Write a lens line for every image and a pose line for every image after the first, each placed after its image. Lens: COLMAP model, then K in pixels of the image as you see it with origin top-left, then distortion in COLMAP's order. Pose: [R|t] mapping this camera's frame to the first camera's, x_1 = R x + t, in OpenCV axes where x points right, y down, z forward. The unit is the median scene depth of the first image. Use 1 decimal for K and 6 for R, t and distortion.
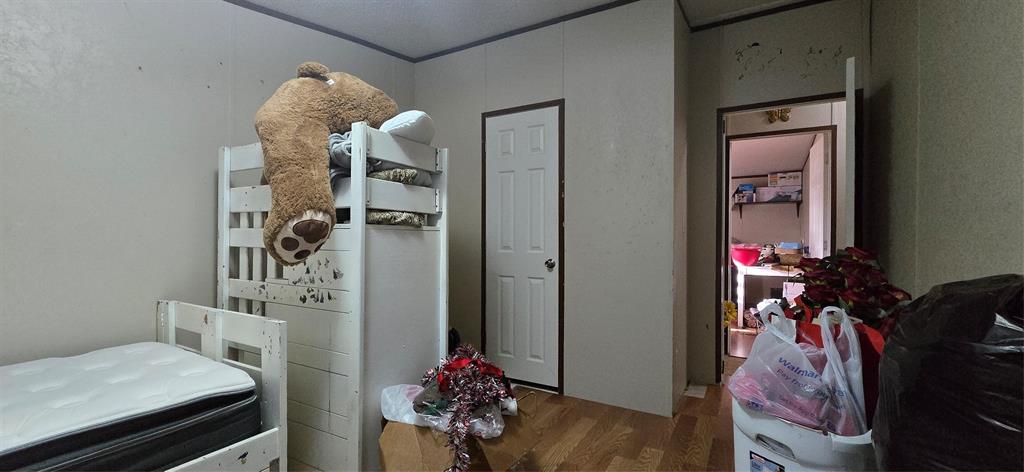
lens RADIAL K [[416.9, 0, 513.9], [0, 416.9, 237.4], [0, 0, 1]] dist [-0.002937, 0.000661]
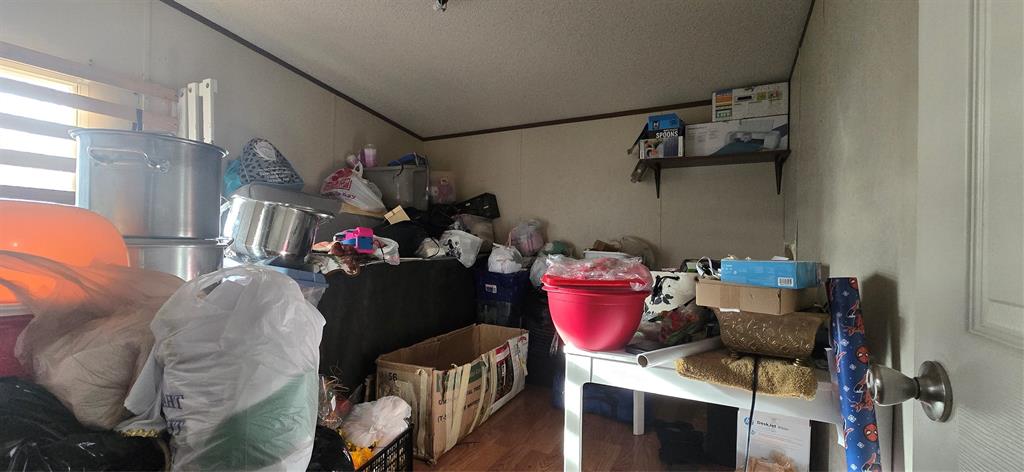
lens RADIAL K [[416.9, 0, 511.4], [0, 416.9, 238.4], [0, 0, 1]] dist [-0.002937, 0.000661]
pose [[0.998863, 0.004148, 0.047491, 0.492632], [-0.004055, 0.999990, -0.002059, 0.002172], [-0.047499, 0.001864, 0.998870, 0.744693]]
